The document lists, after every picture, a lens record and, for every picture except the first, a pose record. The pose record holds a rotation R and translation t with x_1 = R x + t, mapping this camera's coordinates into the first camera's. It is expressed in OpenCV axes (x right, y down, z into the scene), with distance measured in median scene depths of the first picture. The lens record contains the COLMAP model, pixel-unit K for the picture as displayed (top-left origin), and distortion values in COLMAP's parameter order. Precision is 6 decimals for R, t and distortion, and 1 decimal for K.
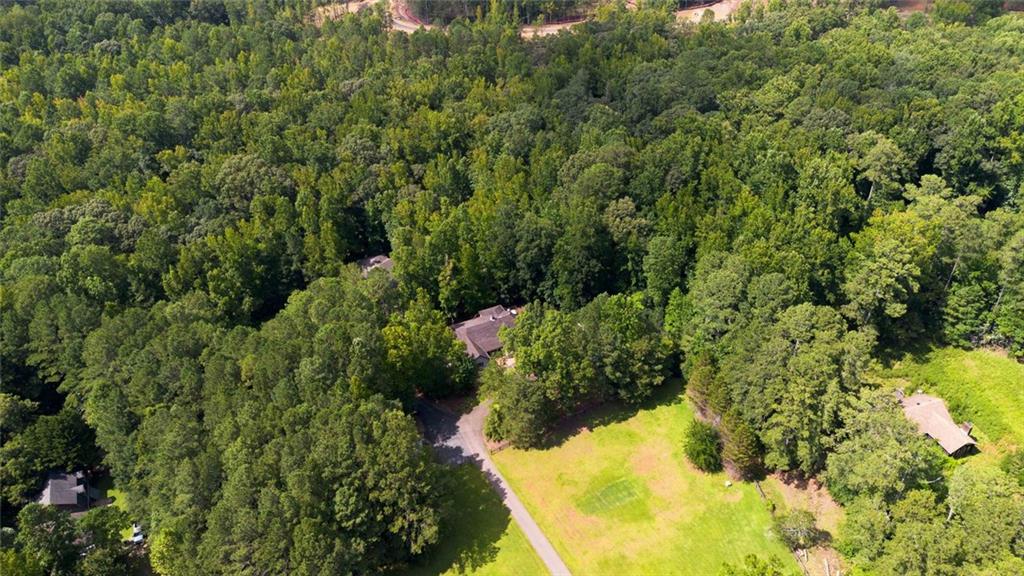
lens RADIAL K [[725.9, 0, 512.7], [0, 725.9, 286.1], [0, 0, 1]] dist [0.070606, -0.088060]
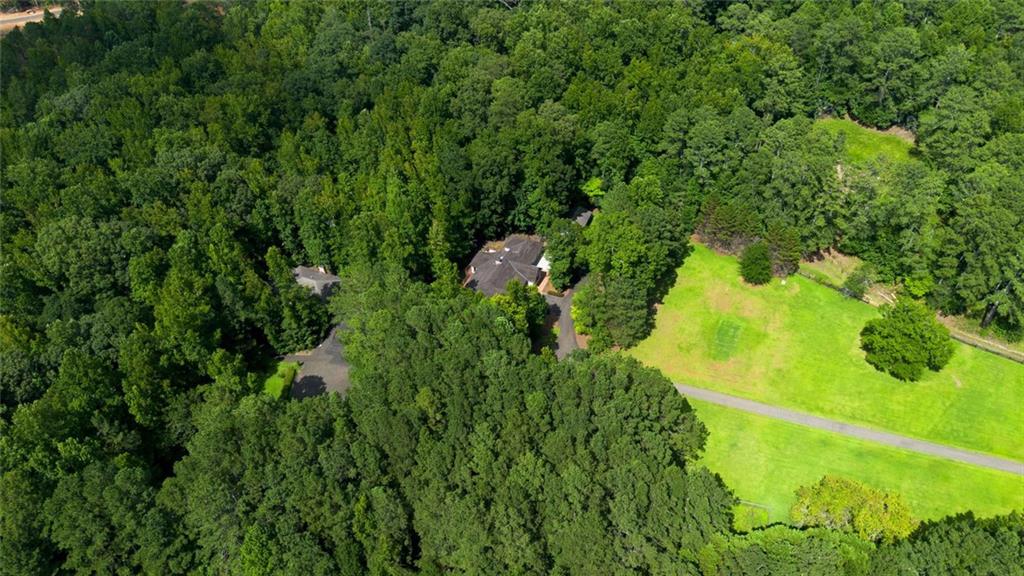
lens RADIAL K [[725.9, 0, 512.7], [0, 725.9, 286.1], [0, 0, 1]] dist [0.070606, -0.088060]
pose [[0.745906, -0.435457, 0.503985, -0.521516], [0.388217, 0.899095, 0.202276, -0.115593], [-0.541214, 0.044776, 0.839692, 0.177368]]
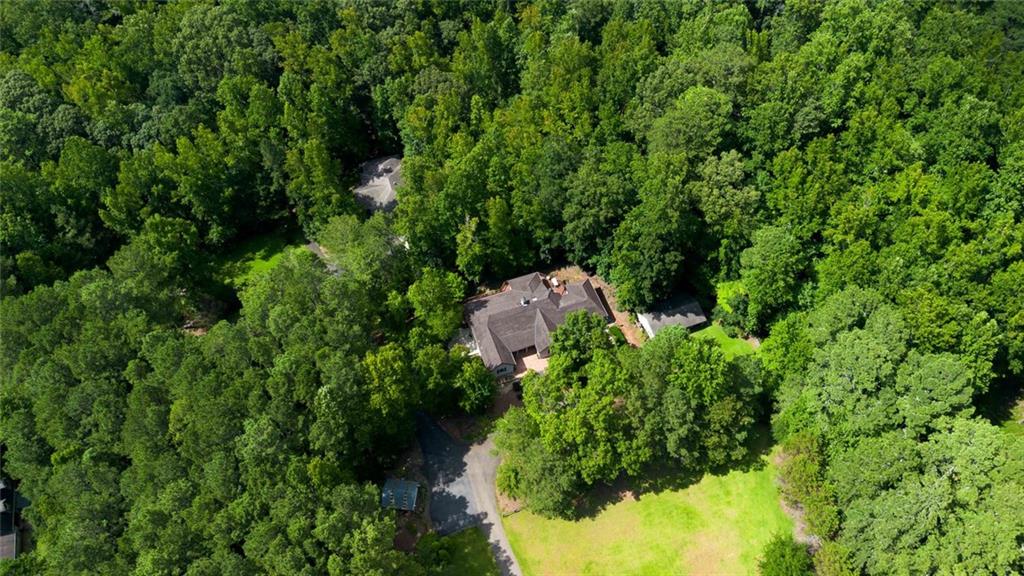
lens RADIAL K [[725.9, 0, 512.7], [0, 725.9, 286.1], [0, 0, 1]] dist [0.070606, -0.088060]
pose [[0.993868, 0.092805, -0.060117, 0.003768], [-0.067730, 0.940685, 0.332451, -0.221245], [0.087404, -0.326341, 0.941202, 0.299952]]
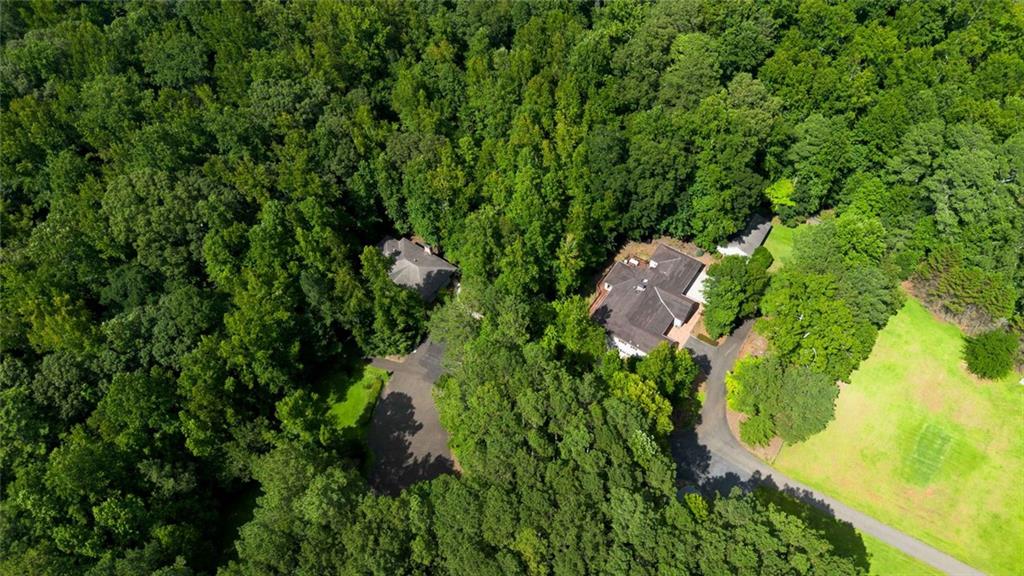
lens RADIAL K [[725.9, 0, 512.7], [0, 725.9, 286.1], [0, 0, 1]] dist [0.070606, -0.088060]
pose [[0.867119, -0.397207, 0.300552, -0.379894], [0.289809, 0.893069, 0.344148, -0.262810], [-0.405112, -0.211315, 0.889511, 0.374263]]
